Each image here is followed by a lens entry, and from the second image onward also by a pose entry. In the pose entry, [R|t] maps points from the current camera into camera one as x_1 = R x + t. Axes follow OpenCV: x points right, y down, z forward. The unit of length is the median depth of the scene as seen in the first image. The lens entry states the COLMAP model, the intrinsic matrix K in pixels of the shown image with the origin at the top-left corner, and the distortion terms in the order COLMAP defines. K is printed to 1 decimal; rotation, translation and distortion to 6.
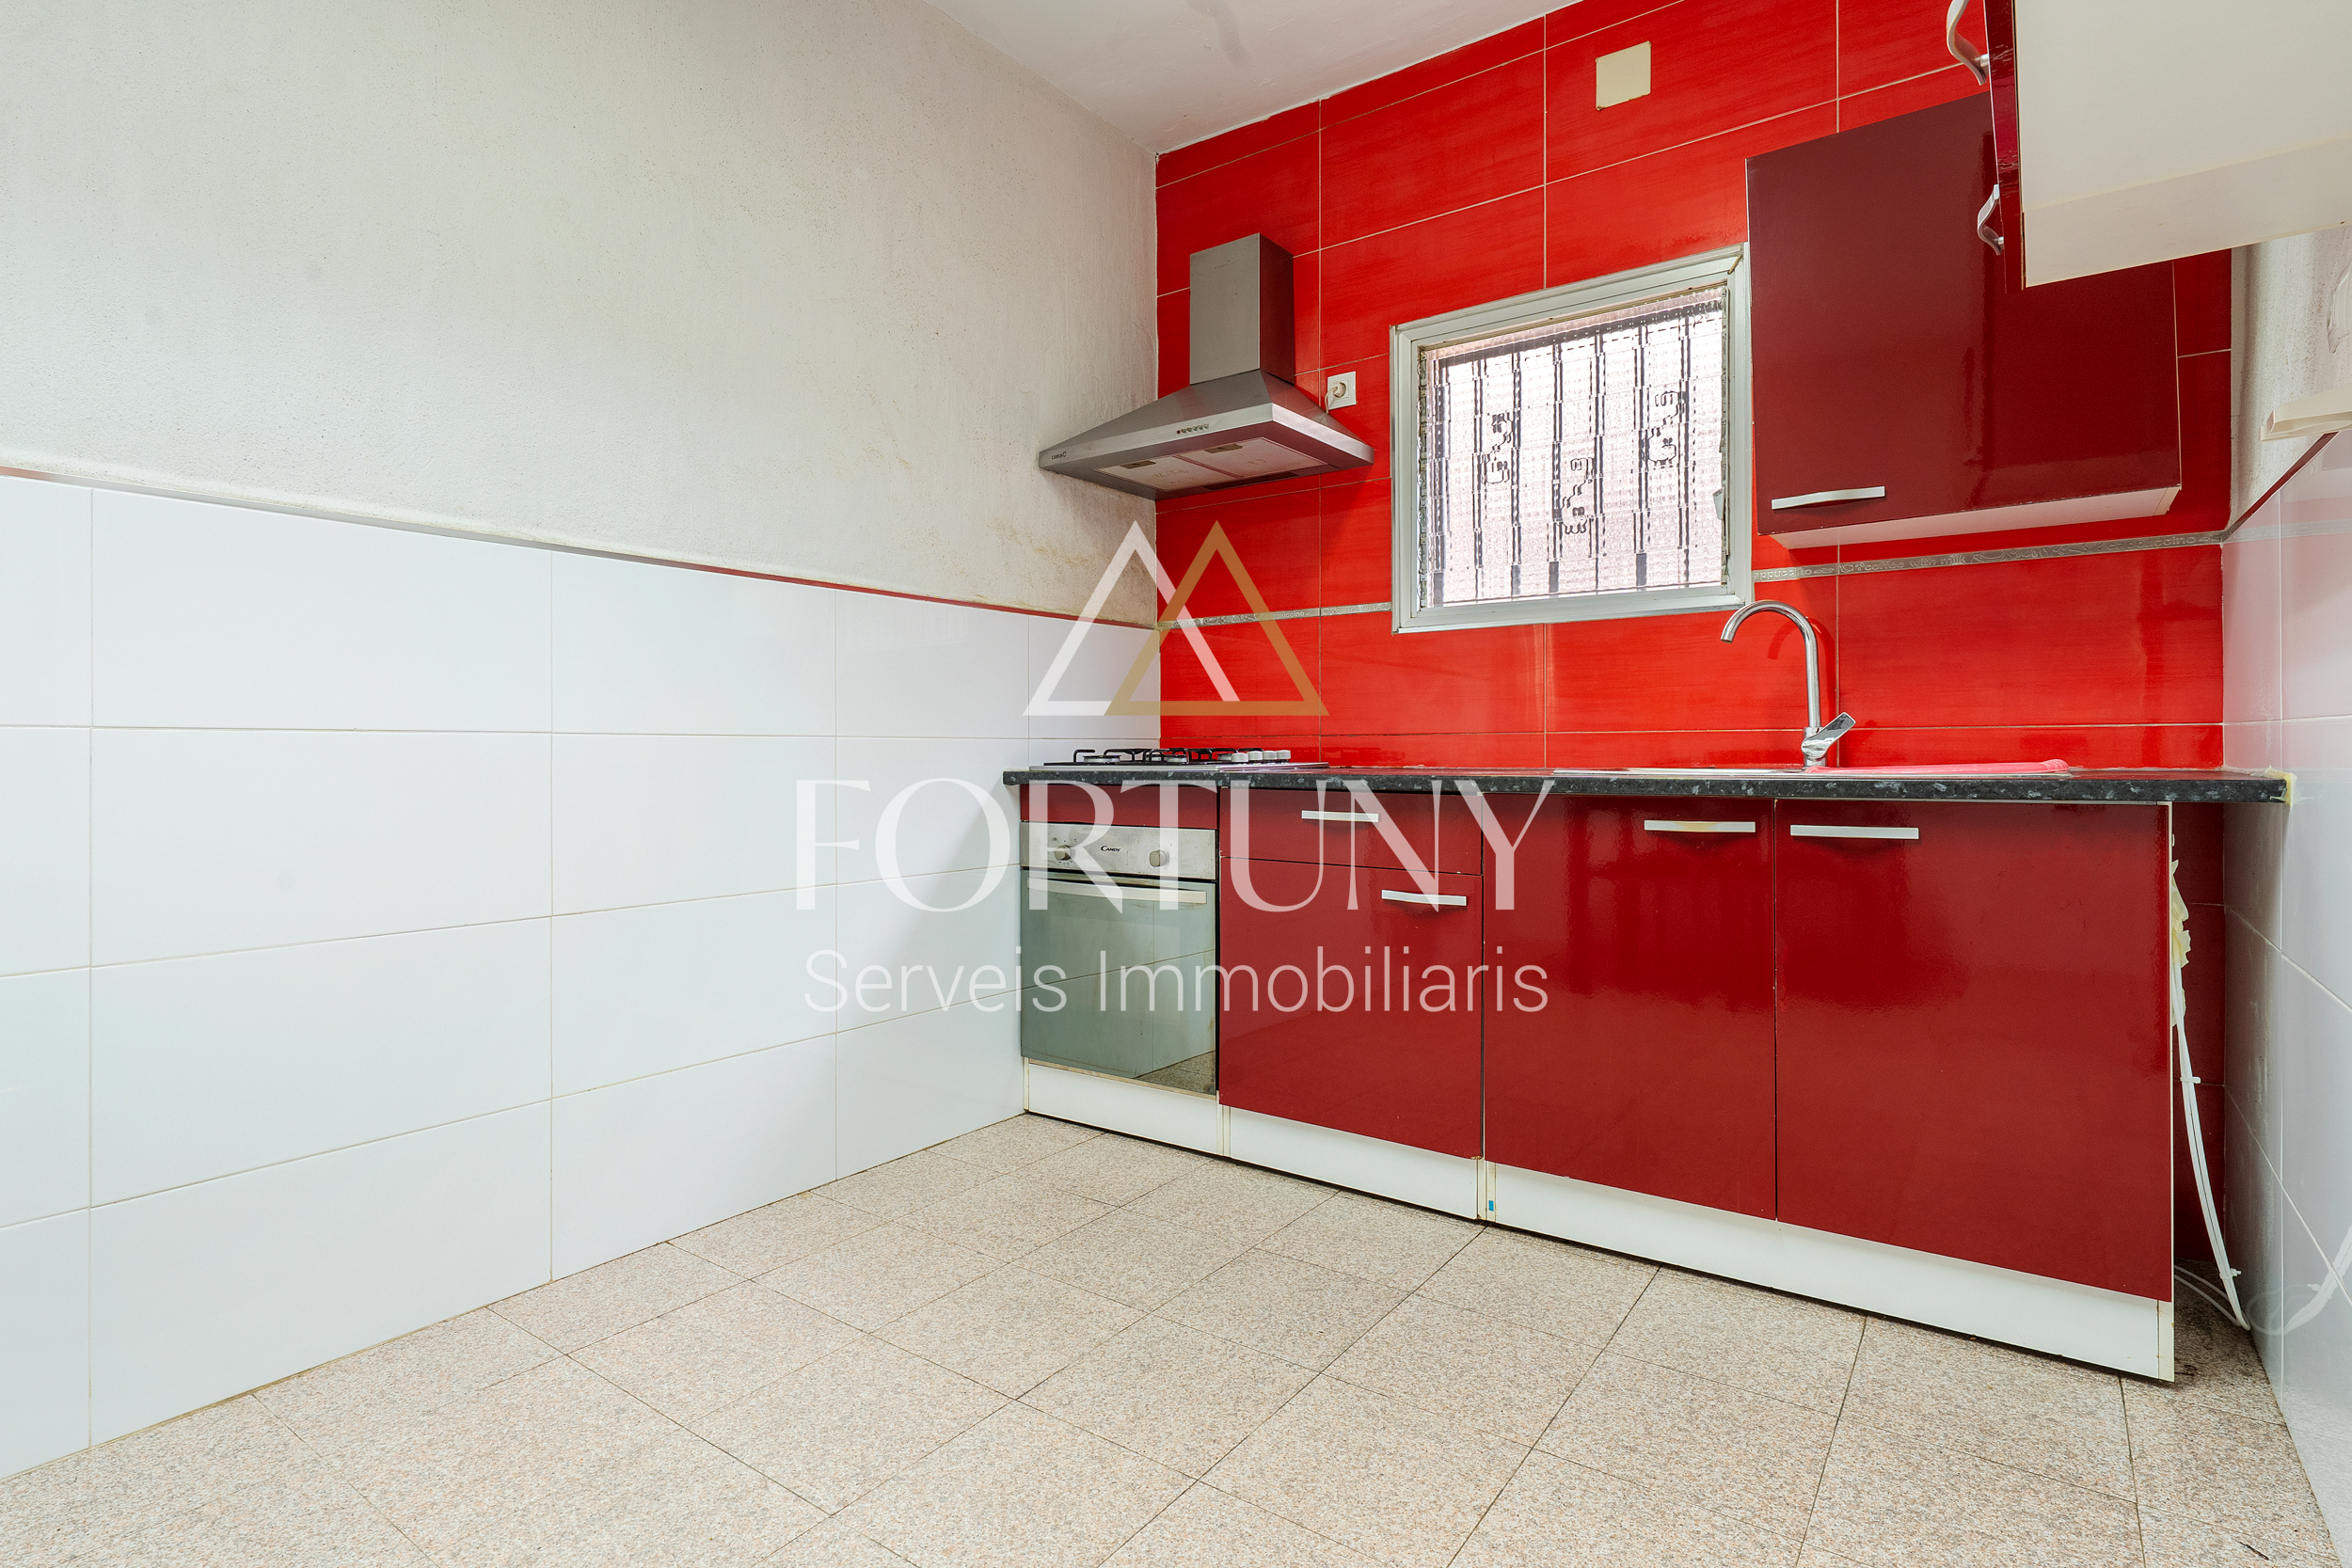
lens RADIAL K [[1186.4, 0, 1173.0], [0, 1186.4, 779.5], [0, 0, 1]] dist [0.001059, 0.000262]
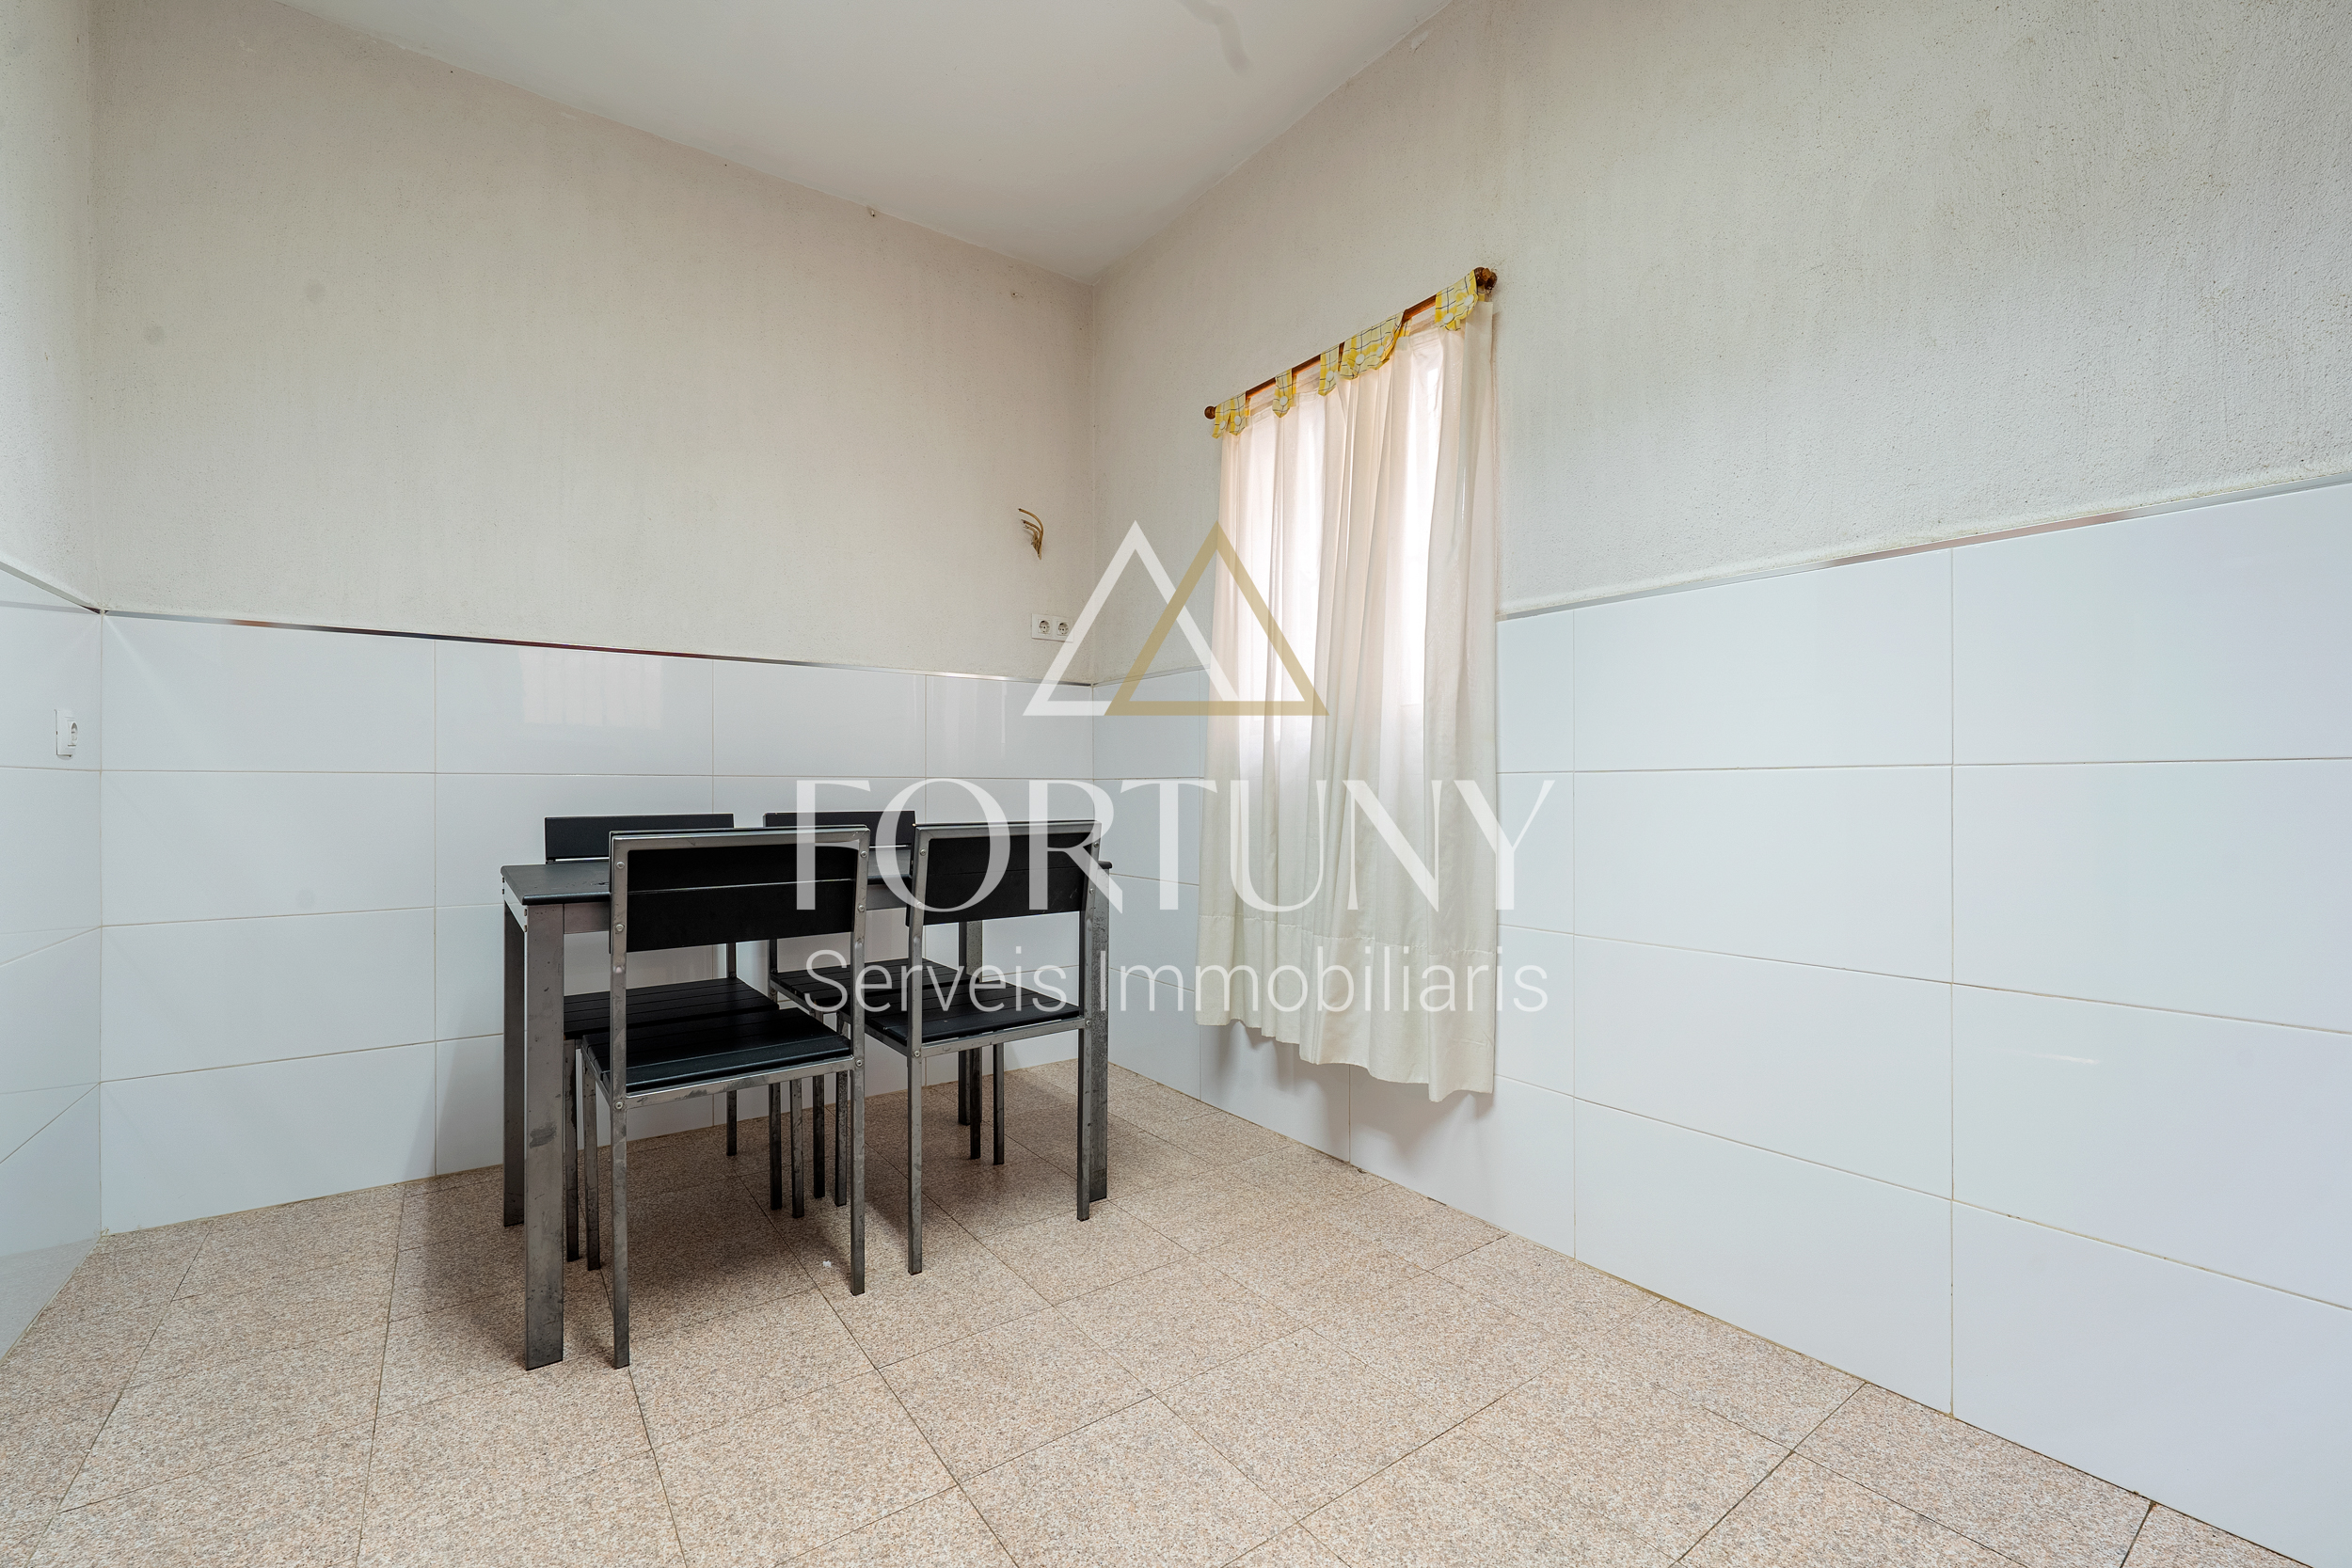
lens RADIAL K [[1026.5, 0, 1175.9], [0, 1026.5, 781.3], [0, 0, 1]] dist [0.004394, 0.000474]
pose [[-0.325413, 0.011199, -0.945506, 0.419465], [-0.001952, 0.999920, 0.012515, -0.043535], [0.945570, 0.005918, -0.325365, 0.874076]]
